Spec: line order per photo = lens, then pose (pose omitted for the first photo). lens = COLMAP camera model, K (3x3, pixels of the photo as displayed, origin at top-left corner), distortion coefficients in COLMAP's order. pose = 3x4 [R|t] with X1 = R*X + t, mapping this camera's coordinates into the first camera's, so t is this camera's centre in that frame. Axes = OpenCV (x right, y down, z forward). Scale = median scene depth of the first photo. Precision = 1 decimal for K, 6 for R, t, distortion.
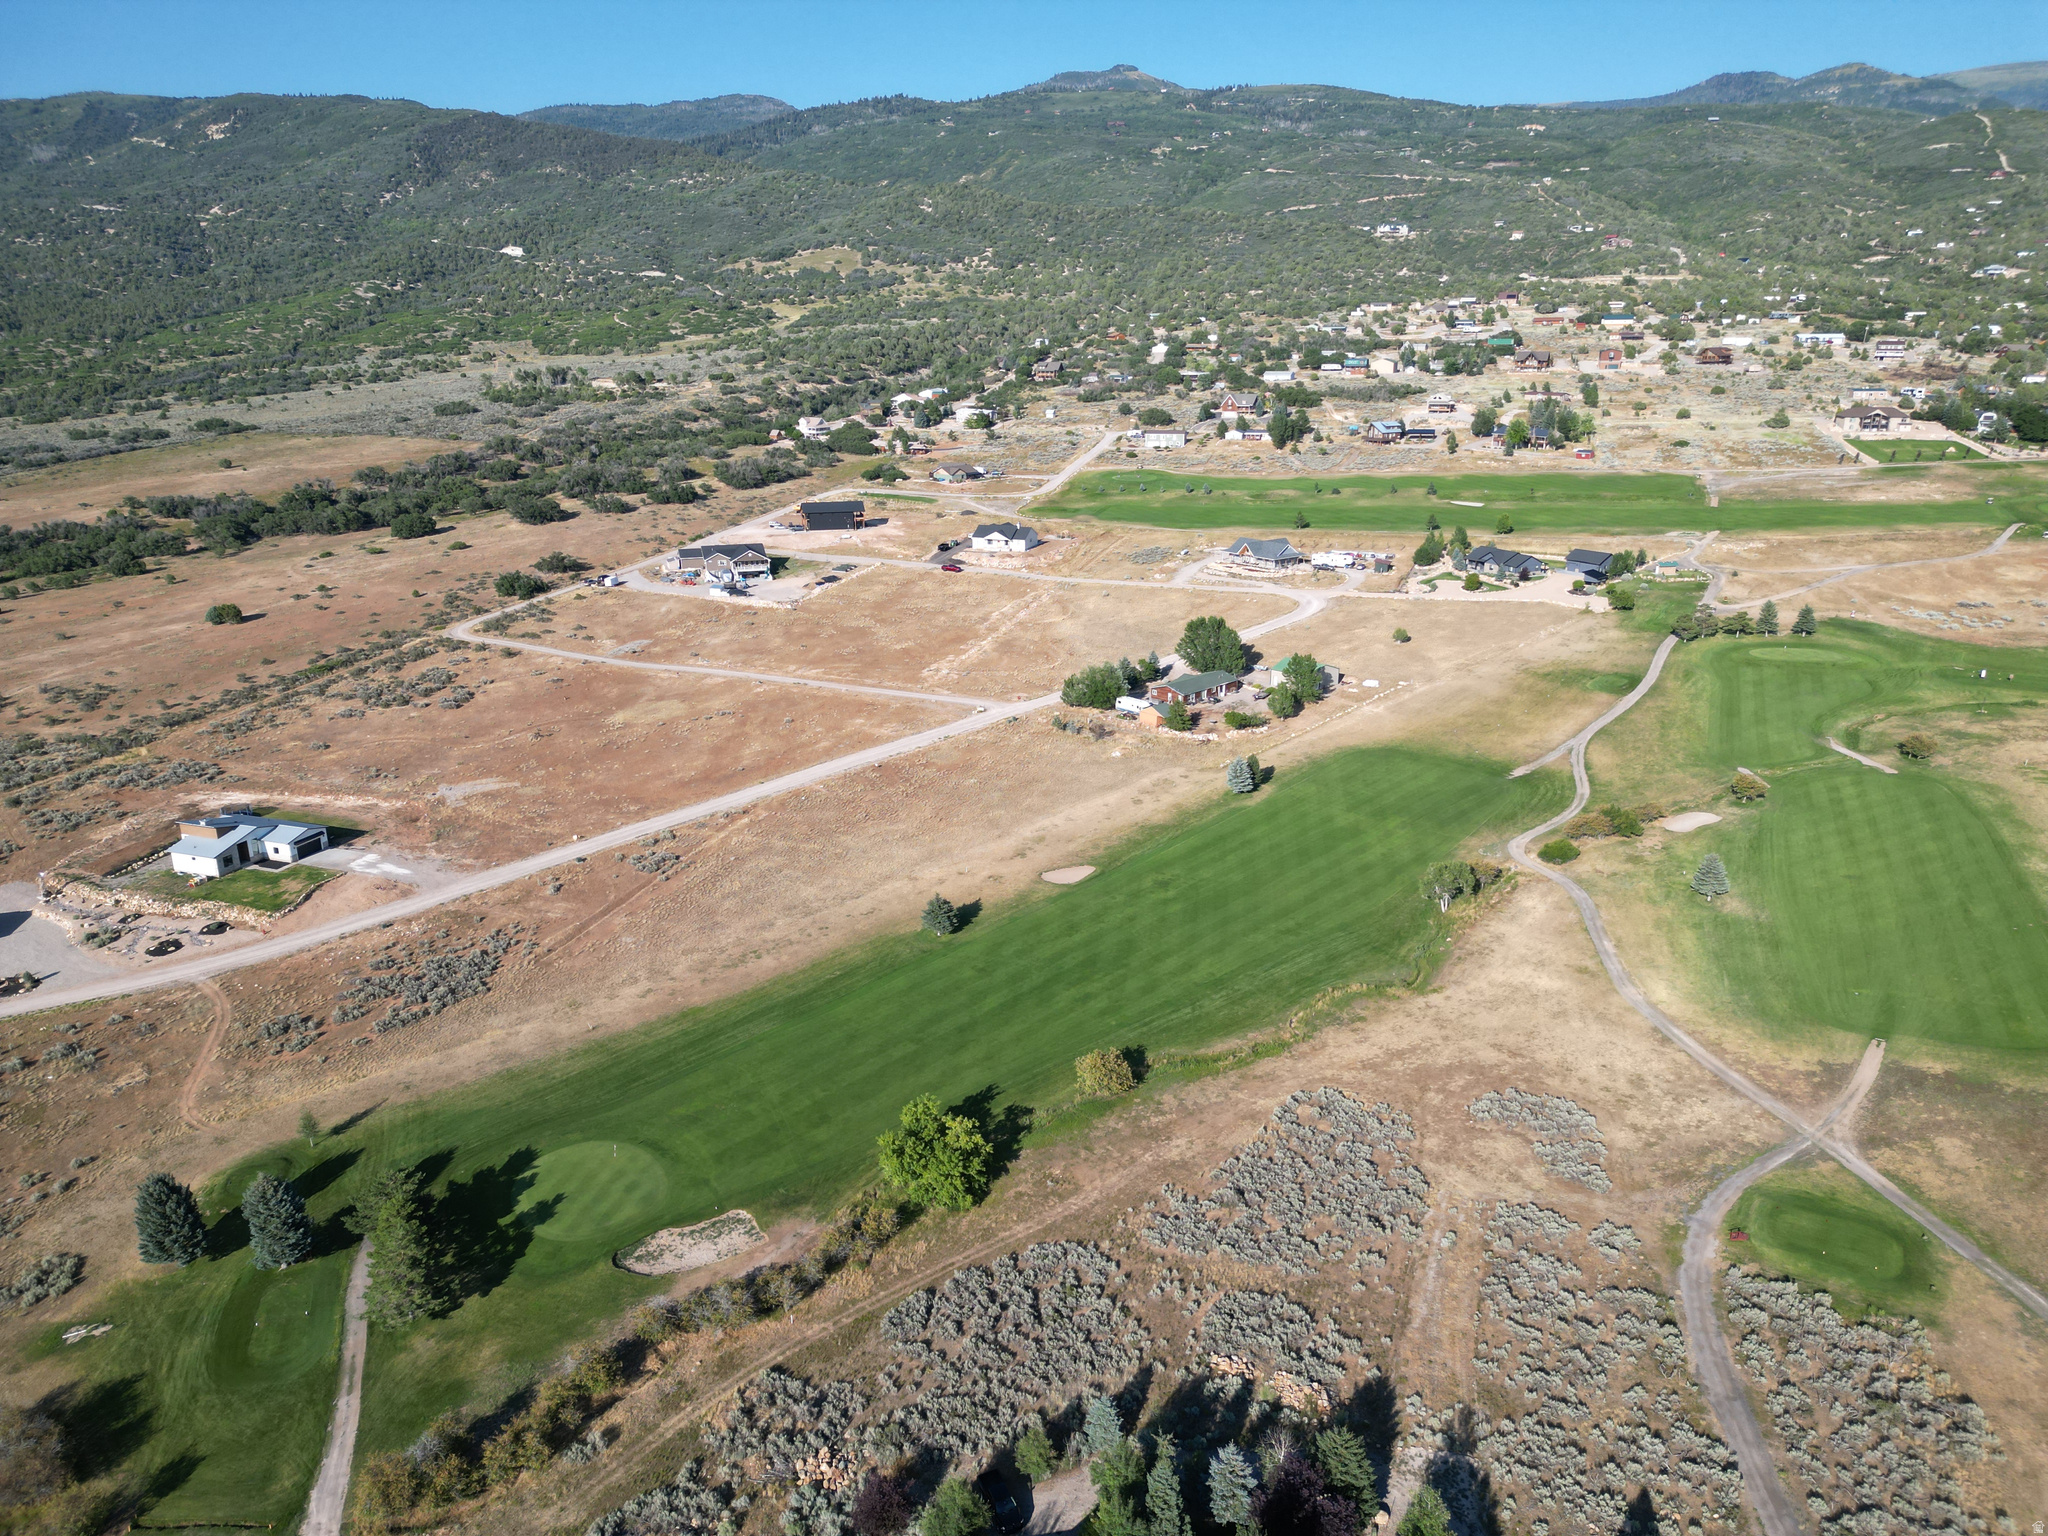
lens RADIAL K [[1432.8, 0, 1024.0], [0, 1432.8, 768.0], [0, 0, 1]] dist [0.066572, -0.064226]
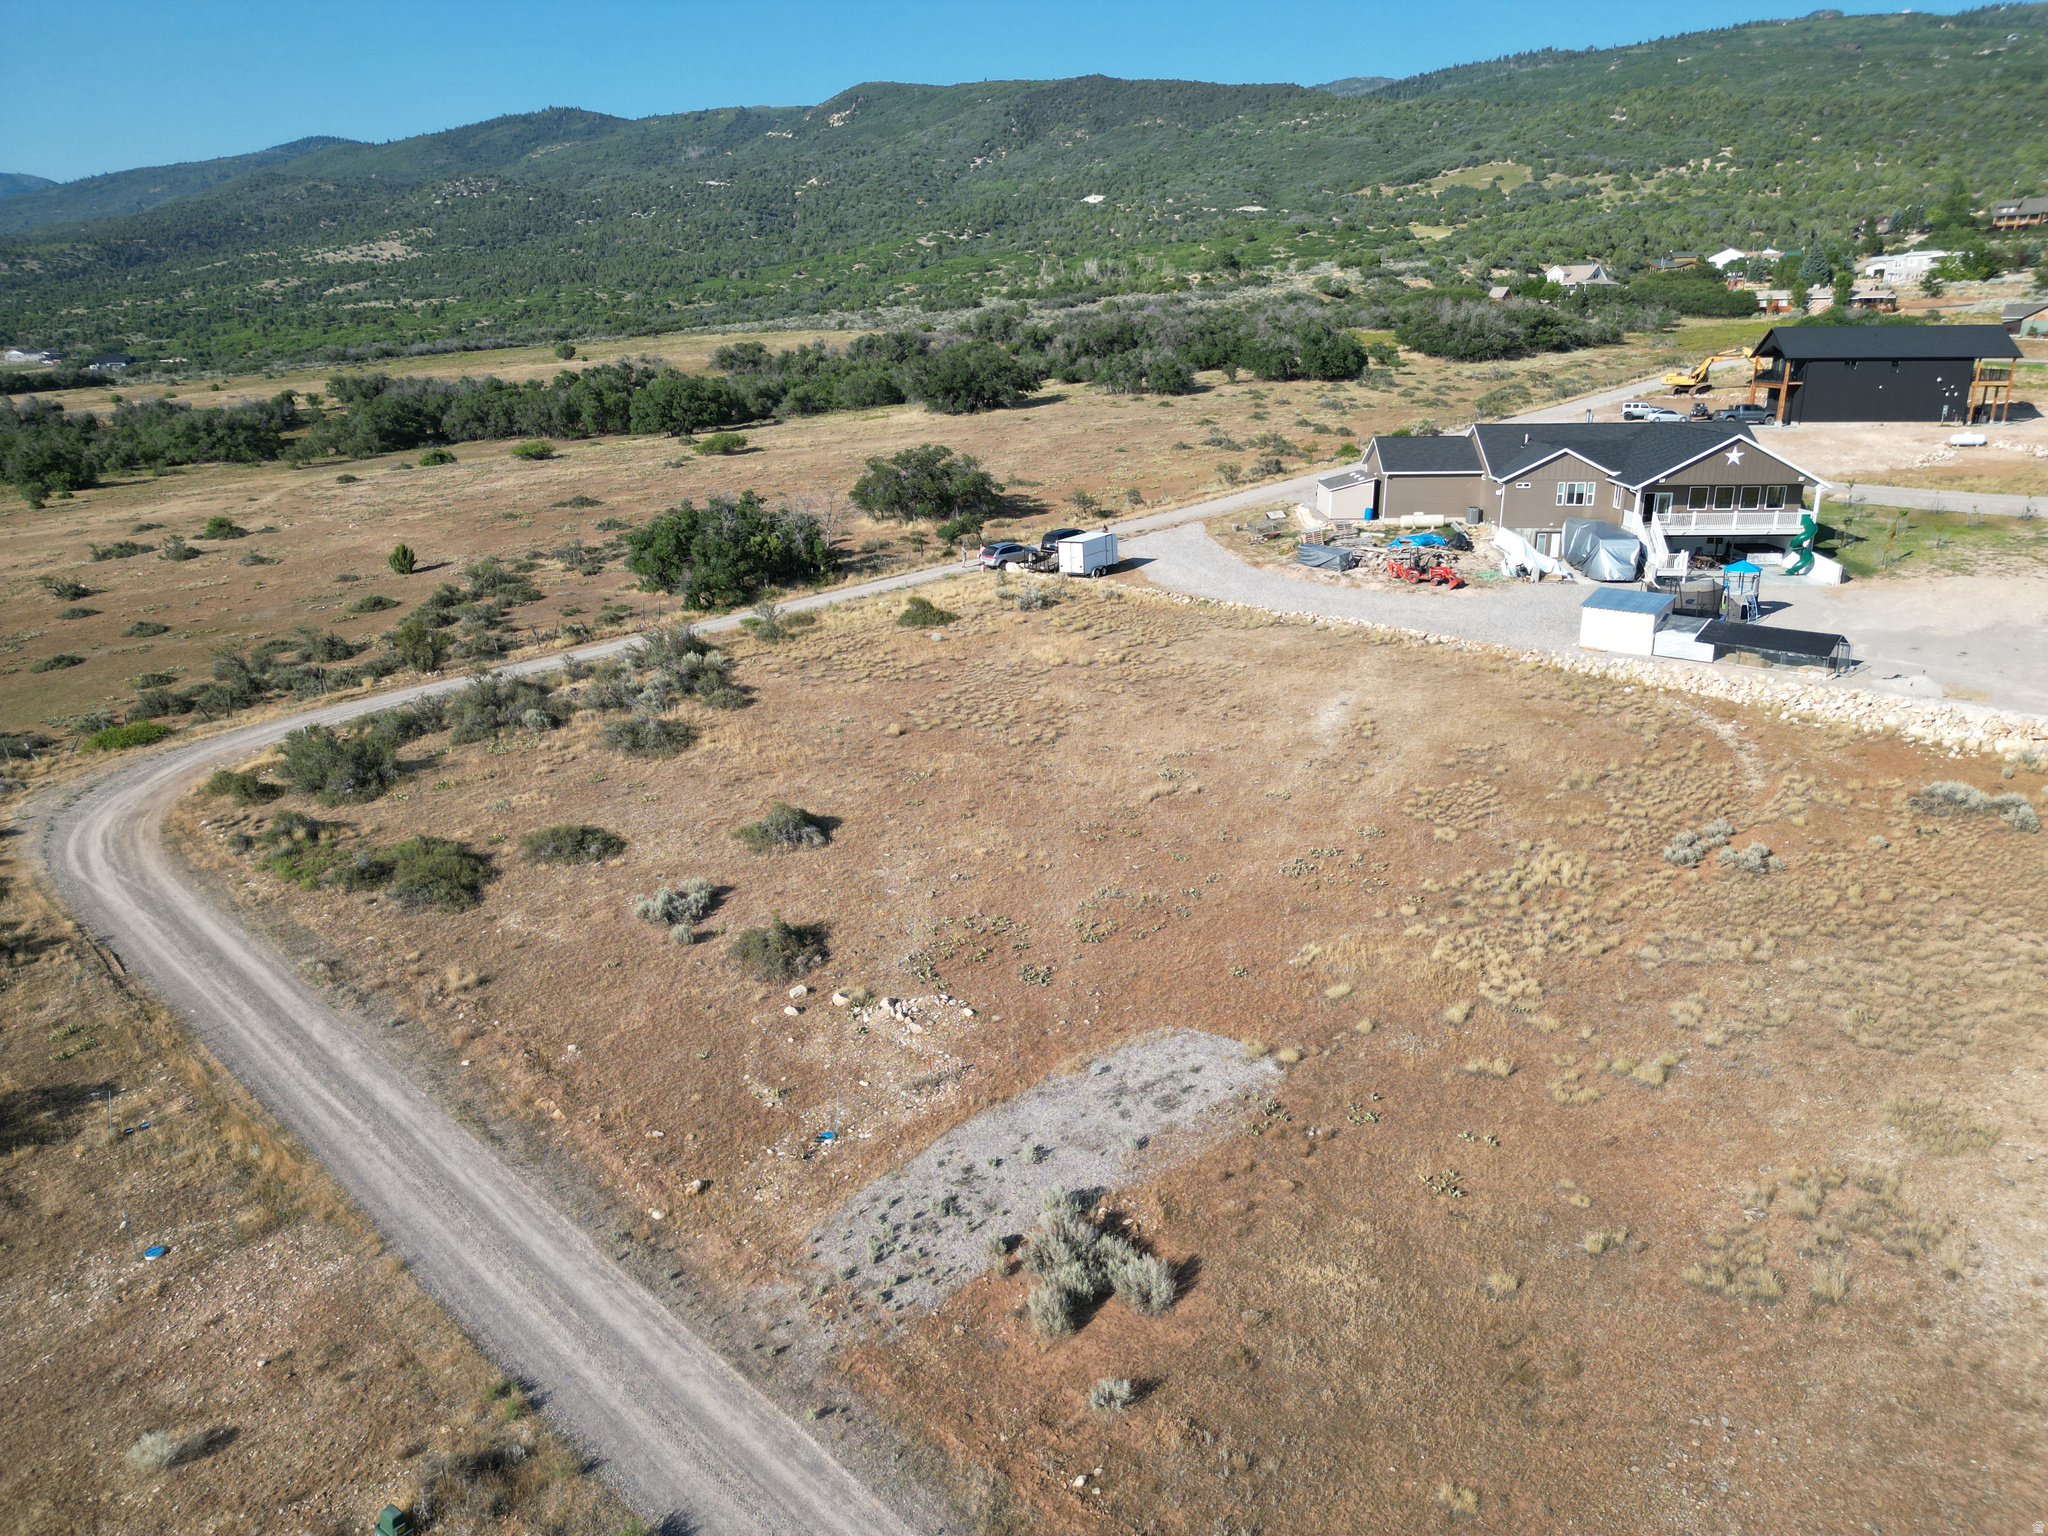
lens RADIAL K [[1432.8, 0, 1024.0], [0, 1432.8, 768.0], [0, 0, 1]] dist [0.066572, -0.064226]
pose [[0.929269, 0.104584, -0.354290, -0.059877], [-0.108282, 0.994076, 0.009431, -0.027416], [0.353178, 0.029599, 0.935088, 0.222604]]
